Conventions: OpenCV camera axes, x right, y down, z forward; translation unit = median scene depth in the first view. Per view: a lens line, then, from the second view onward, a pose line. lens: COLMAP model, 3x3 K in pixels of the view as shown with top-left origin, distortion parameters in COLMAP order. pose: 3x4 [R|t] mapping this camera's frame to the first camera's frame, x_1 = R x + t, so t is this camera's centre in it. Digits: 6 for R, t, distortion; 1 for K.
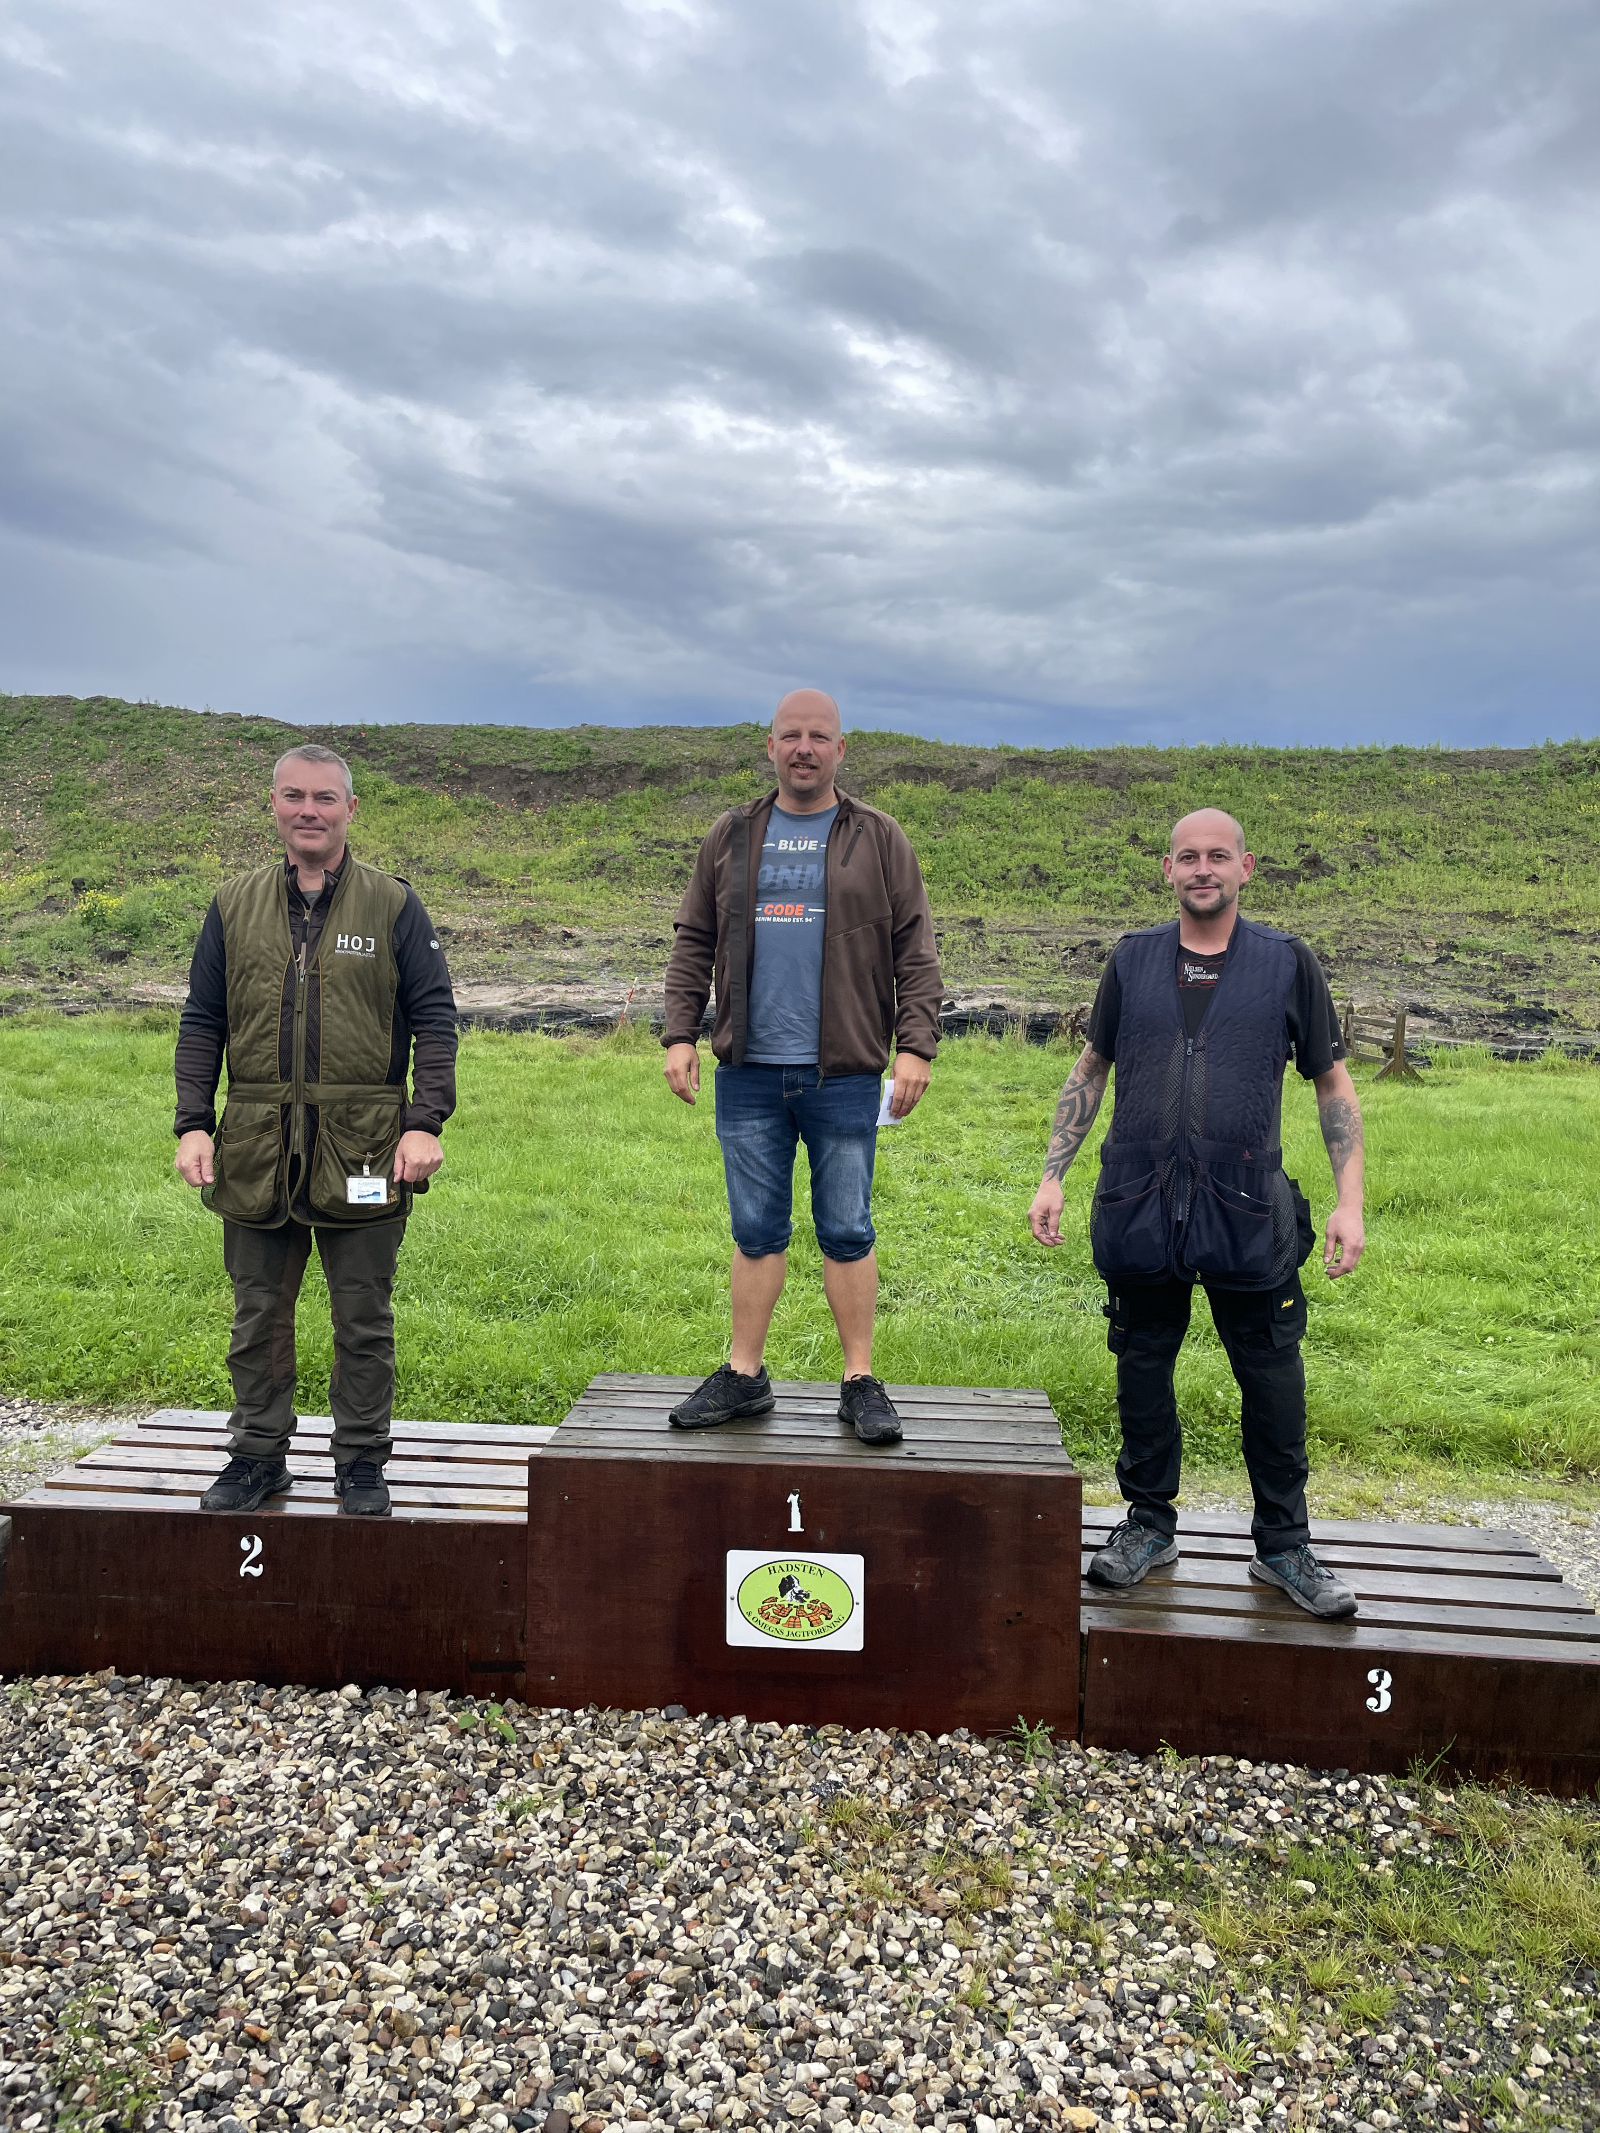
lens RADIAL K [[1614.3, 0, 788.4], [0, 1614.3, 1066.3], [0, 0, 1]] dist [0.102065, -0.141126]
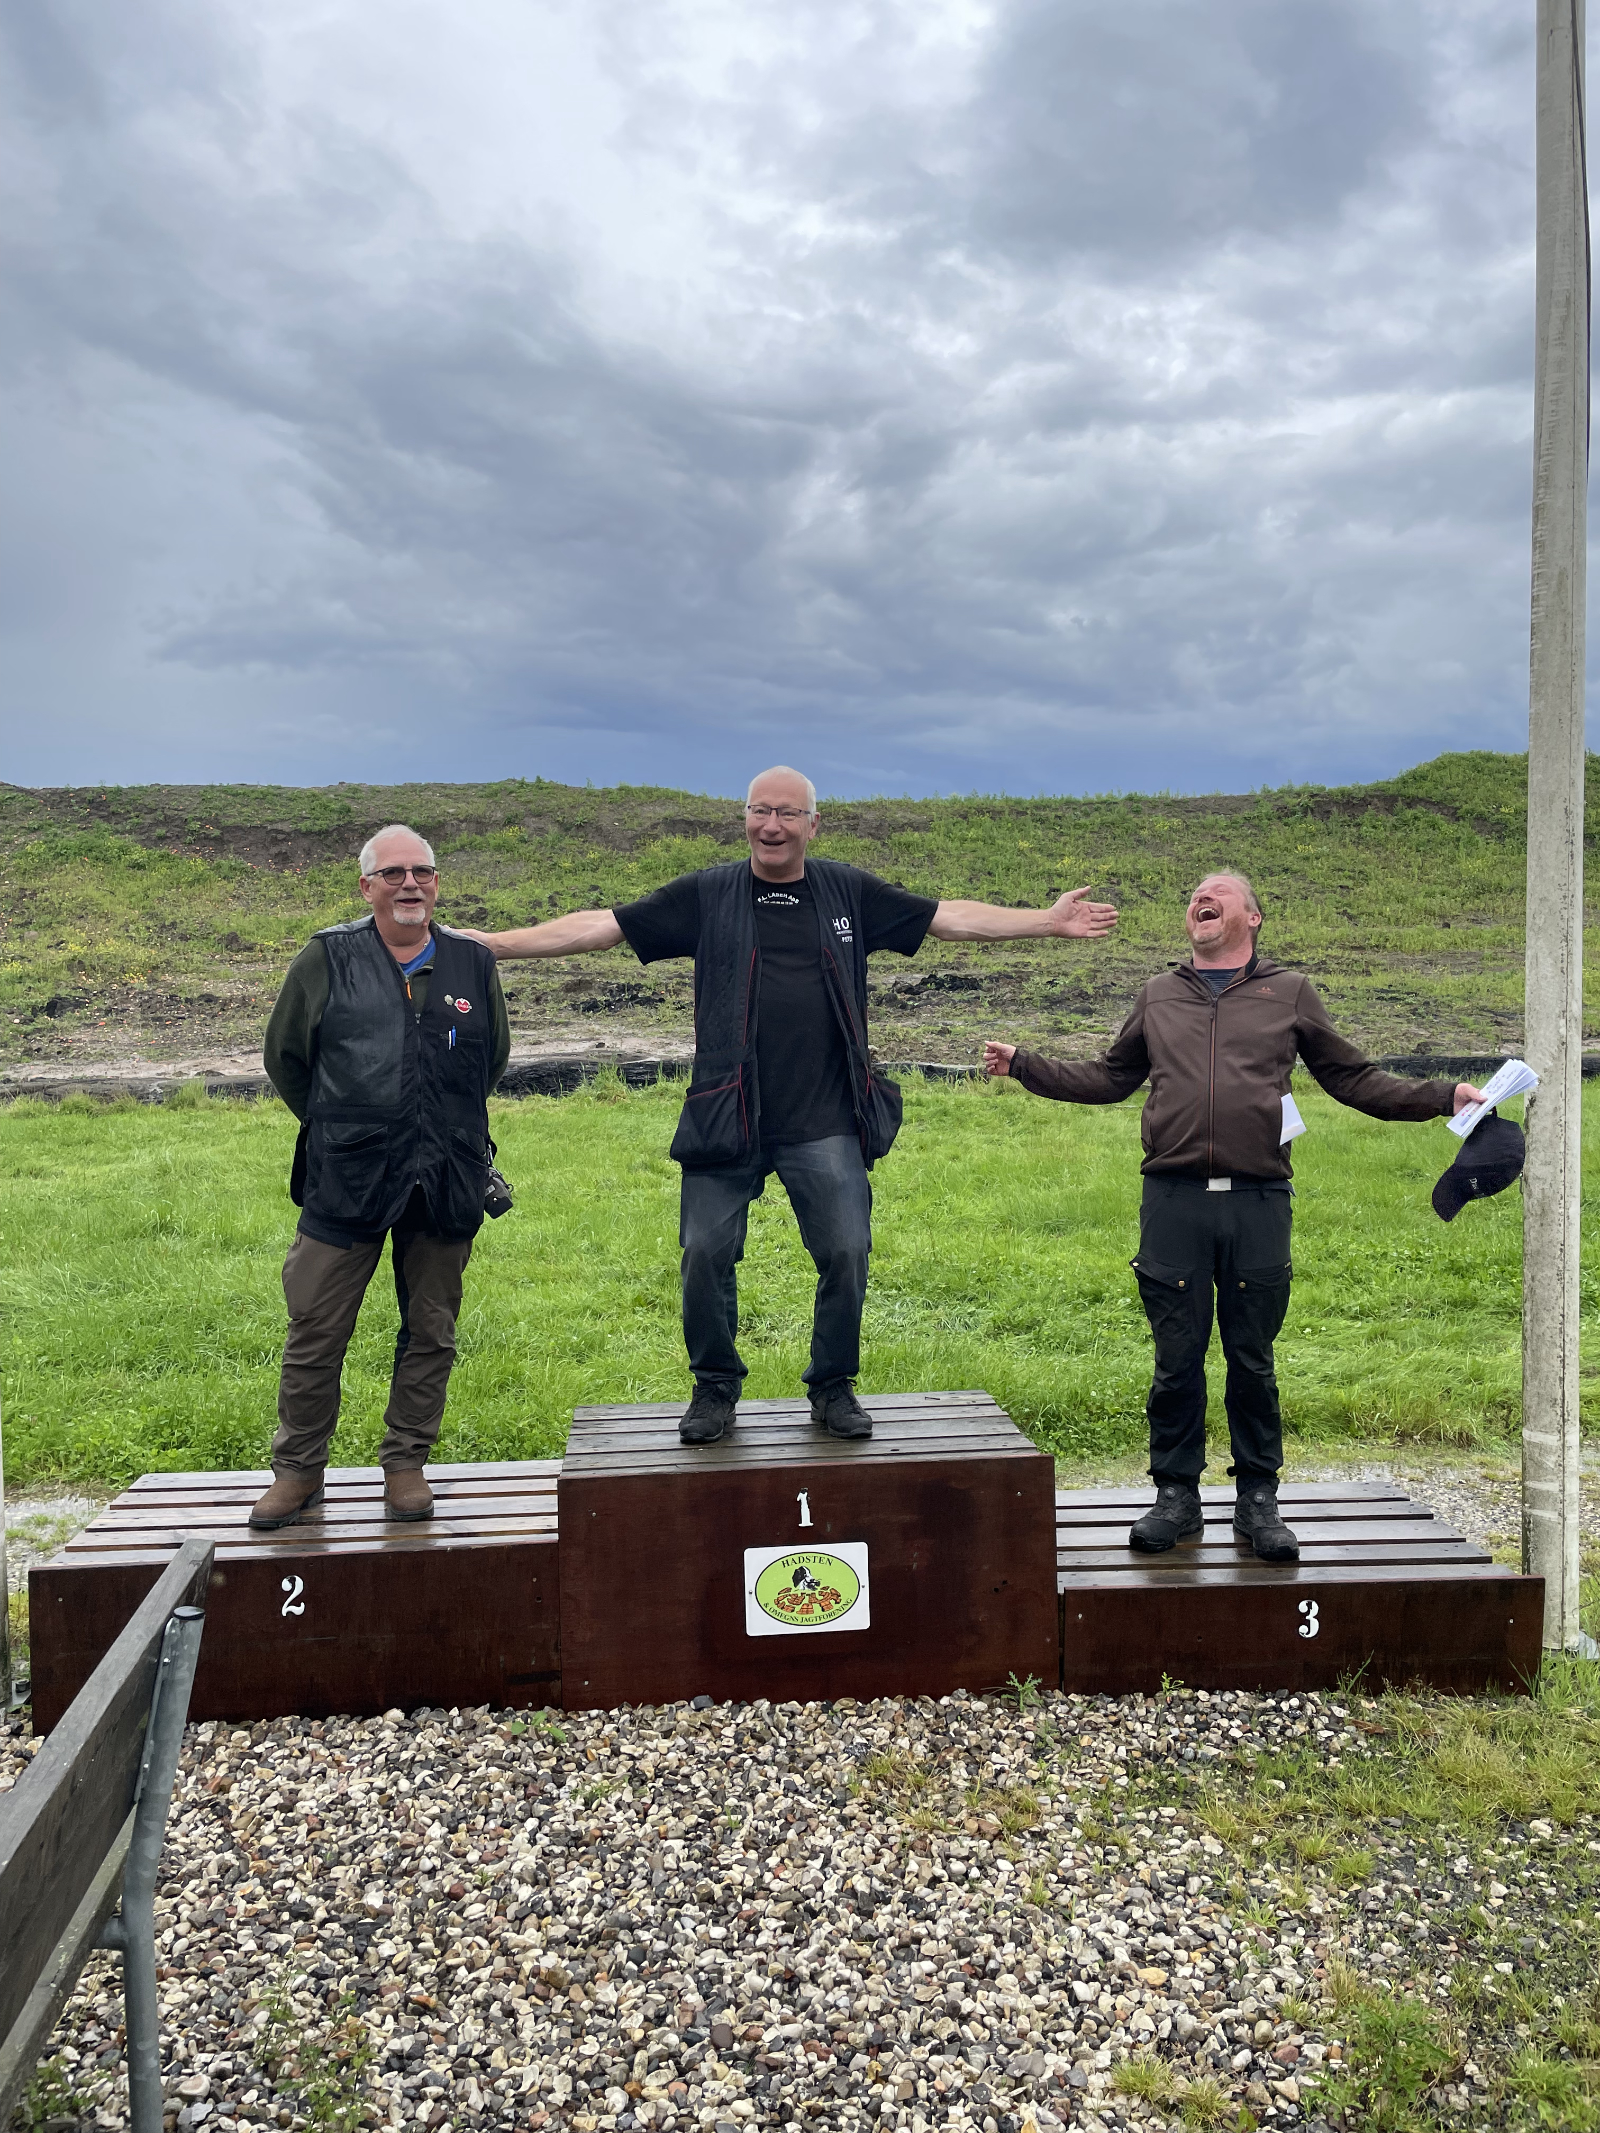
lens RADIAL K [[1615.0, 0, 800.0], [0, 1615.0, 1066.5], [0, 0, 1]] dist [0.102799, -0.142439]
pose [[0.987212, -0.042153, 0.153737, -0.175690], [0.046913, 0.998521, -0.027462, 0.002832], [-0.152352, 0.034323, 0.987730, -0.121934]]
